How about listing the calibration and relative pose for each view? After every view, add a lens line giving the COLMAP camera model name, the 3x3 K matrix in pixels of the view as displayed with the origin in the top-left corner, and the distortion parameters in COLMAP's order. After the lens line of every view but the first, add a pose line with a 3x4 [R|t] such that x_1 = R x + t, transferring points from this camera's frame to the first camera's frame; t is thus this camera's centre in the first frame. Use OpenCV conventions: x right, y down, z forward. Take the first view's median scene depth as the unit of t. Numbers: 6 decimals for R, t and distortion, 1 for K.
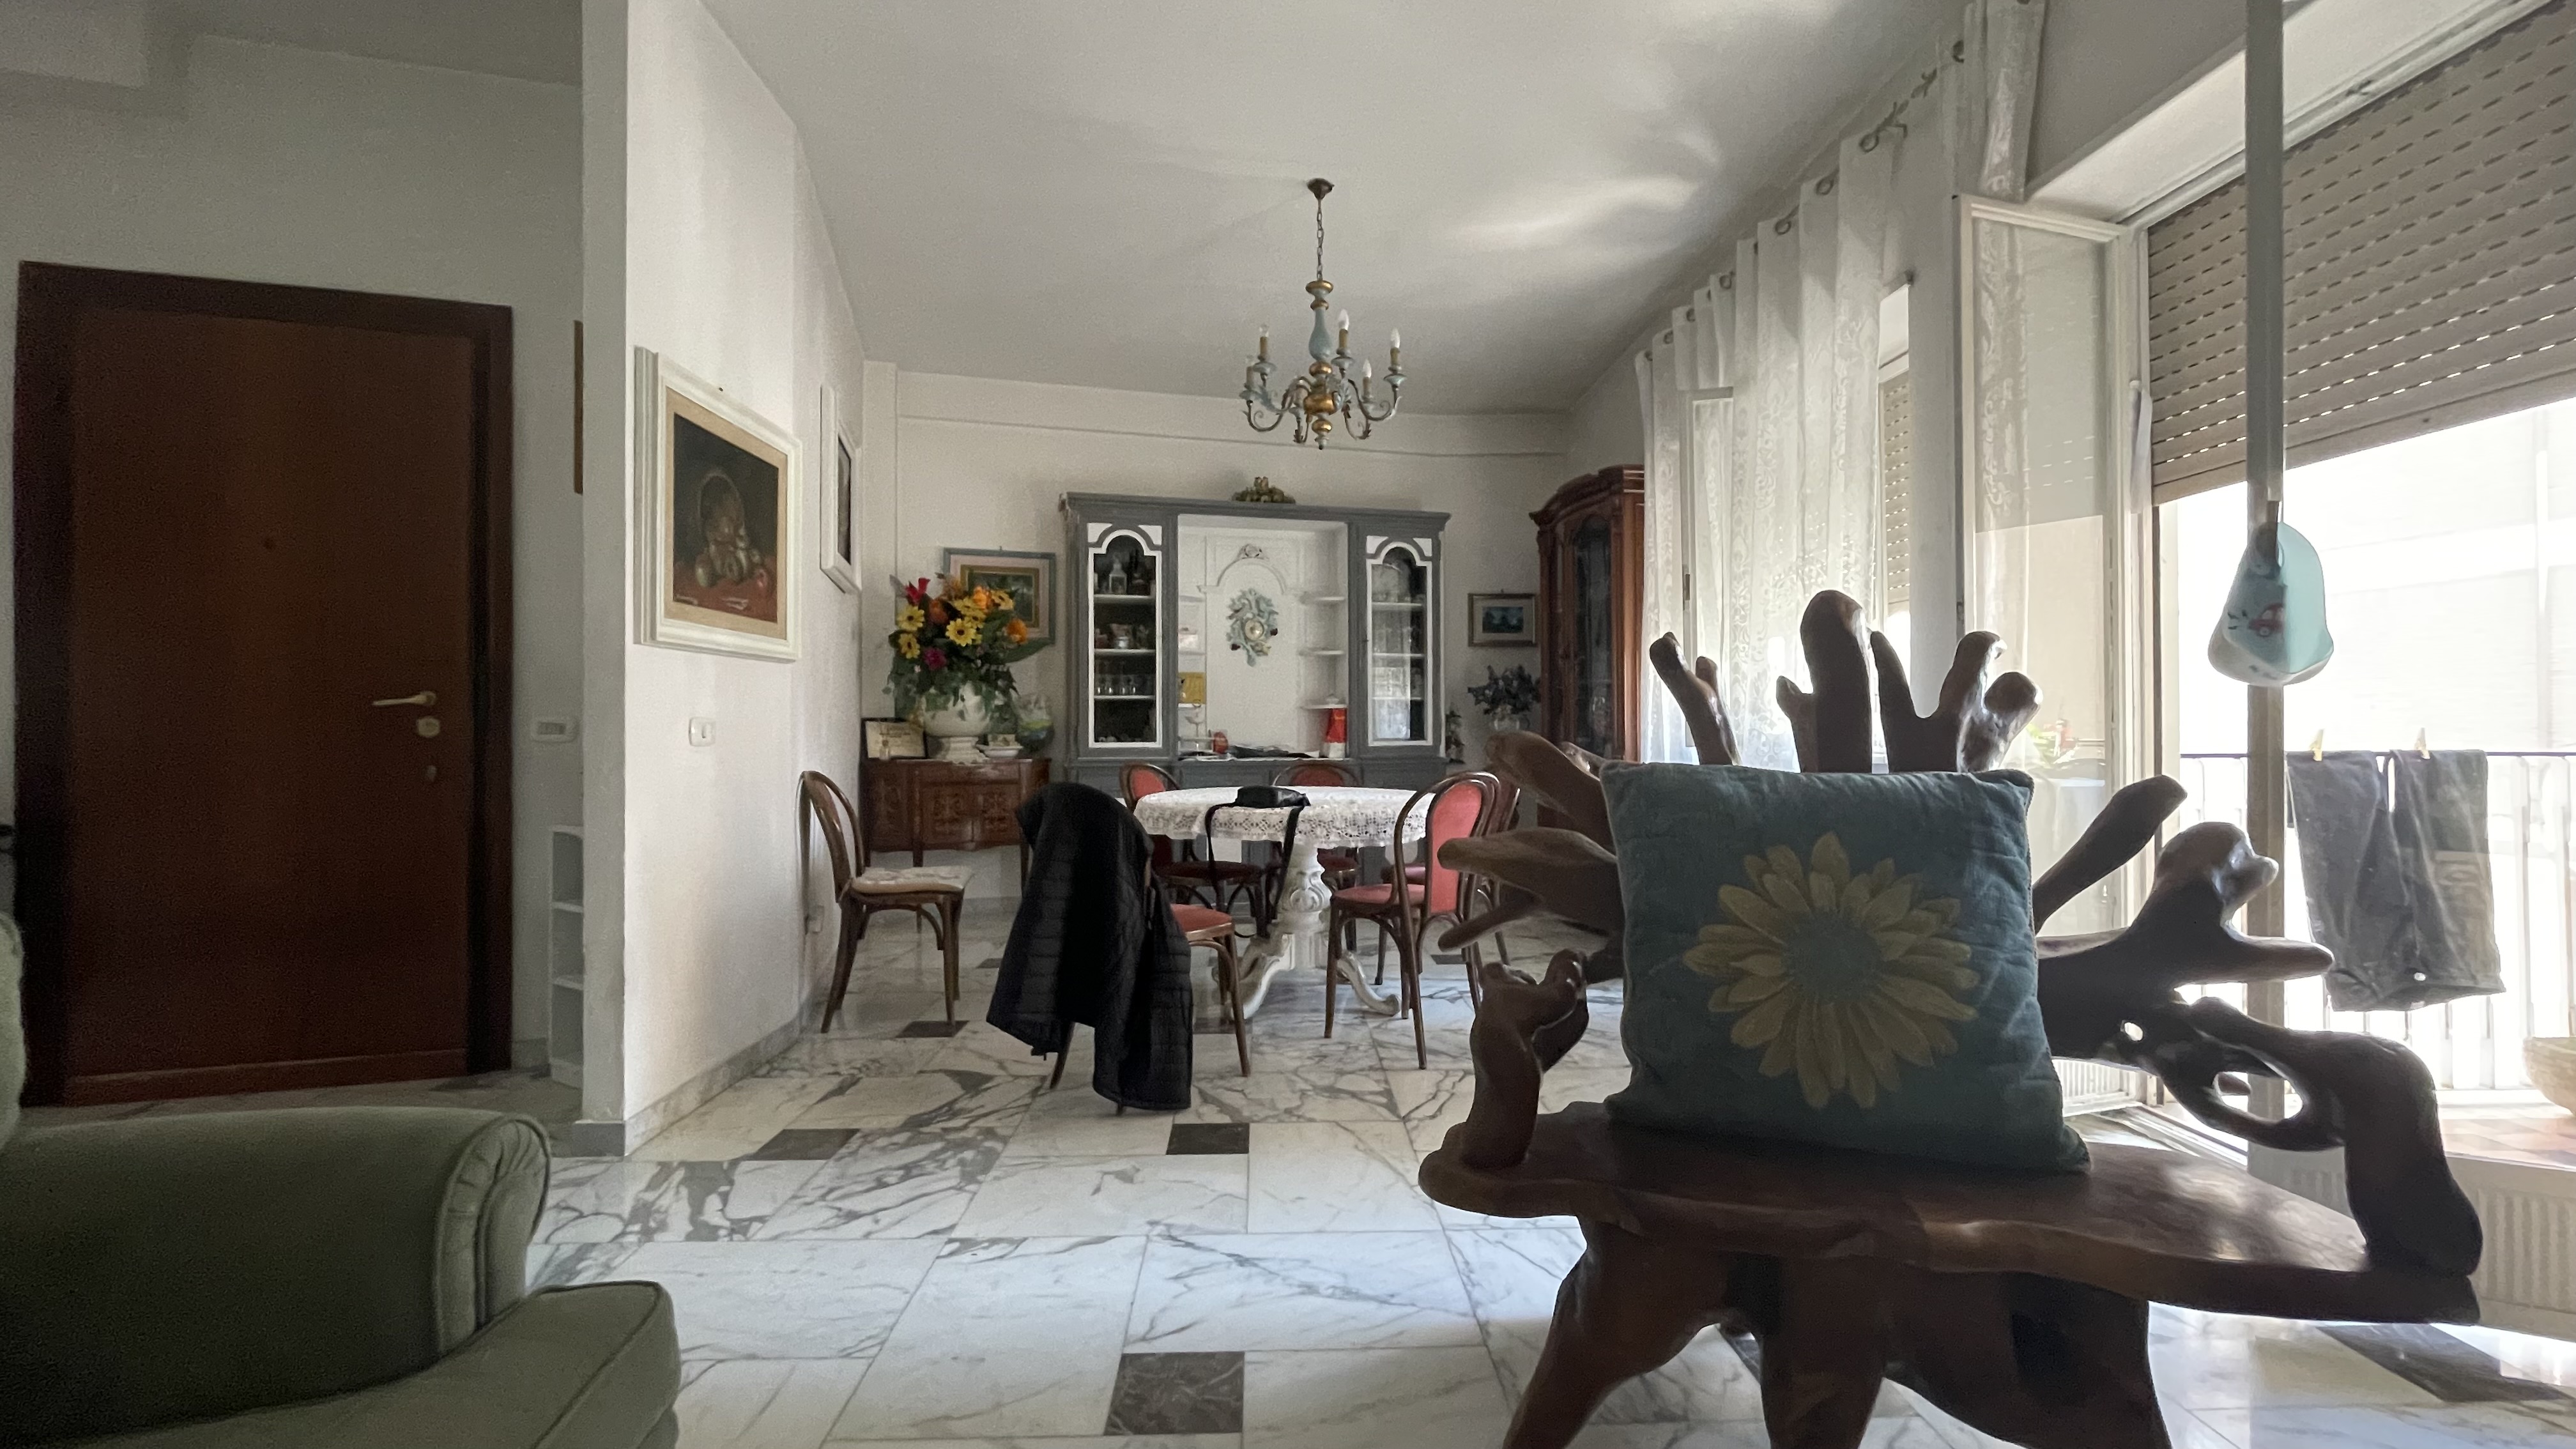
lens RADIAL K [[1037.7, 0, 1291.4], [0, 1037.7, 721.7], [0, 0, 1]] dist [-0.000953, 0.000412]
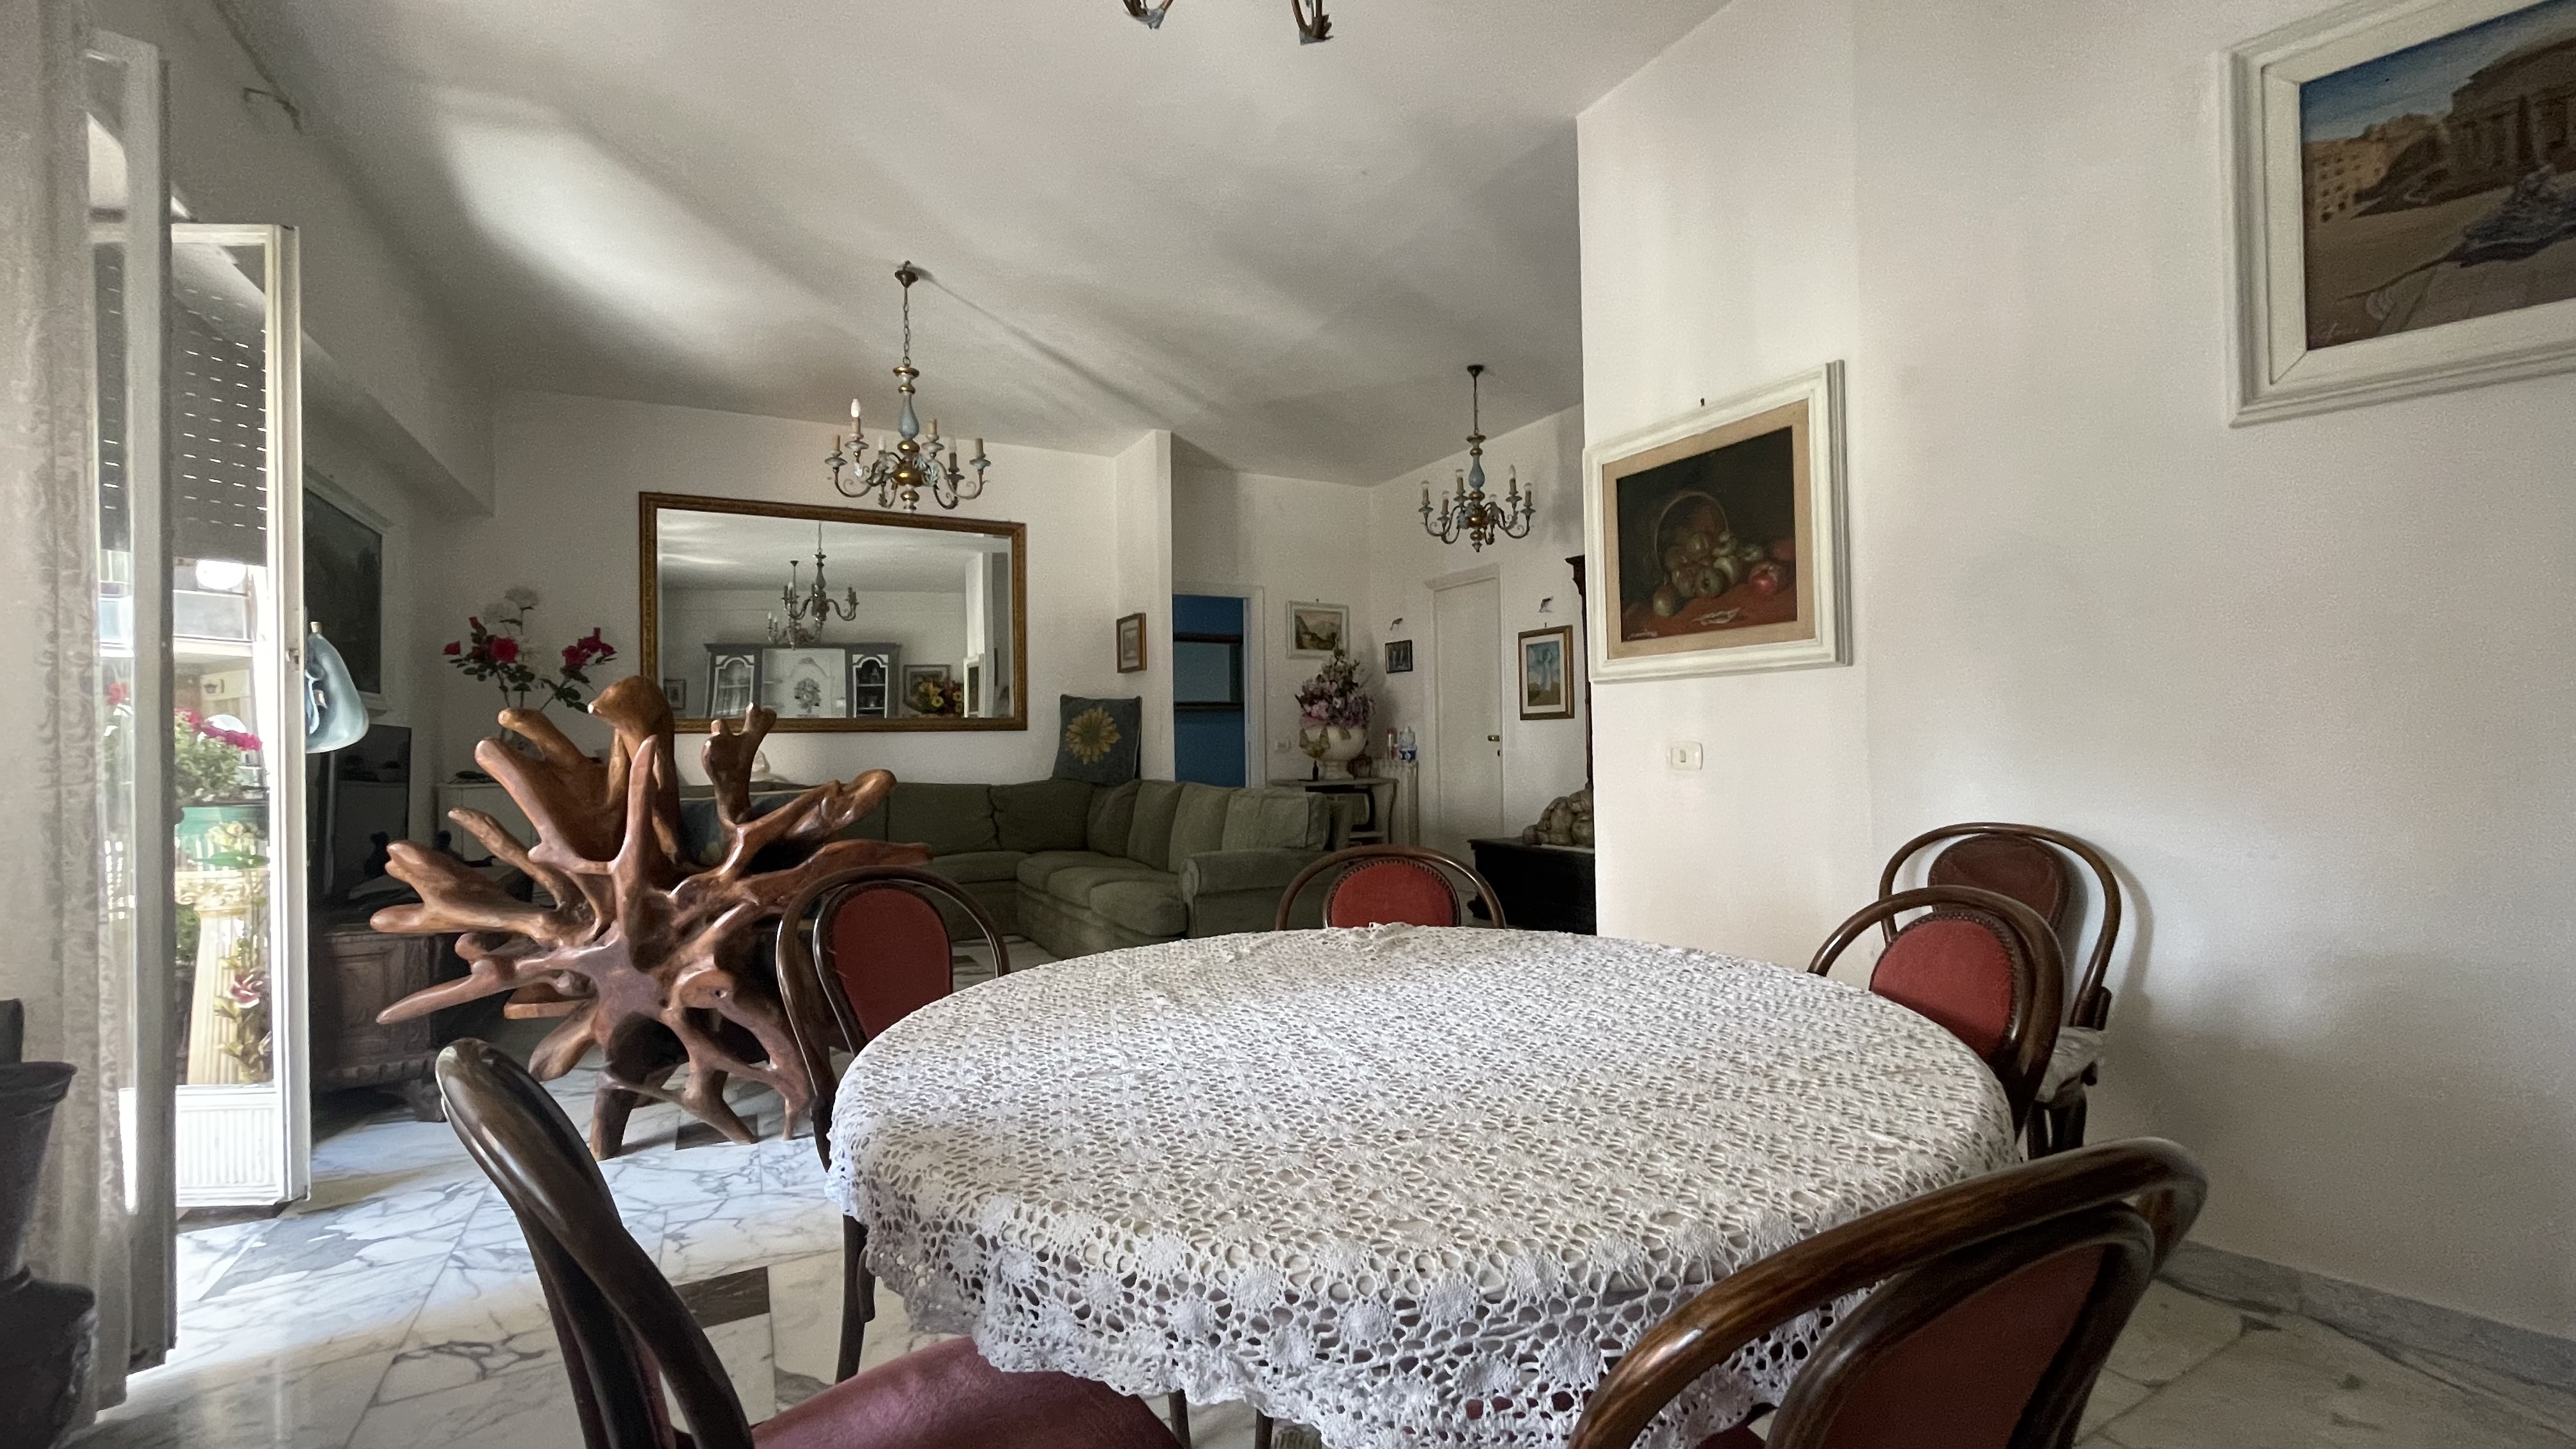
lens RADIAL K [[1037.7, 0, 1279.9], [0, 1037.7, 721.4], [0, 0, 1]] dist [-0.000953, 0.000412]
pose [[-0.898526, 0.009708, -0.438813, 0.187101], [0.019543, 0.999649, -0.017901, -0.010520], [0.438485, -0.024660, -0.898400, 1.374165]]
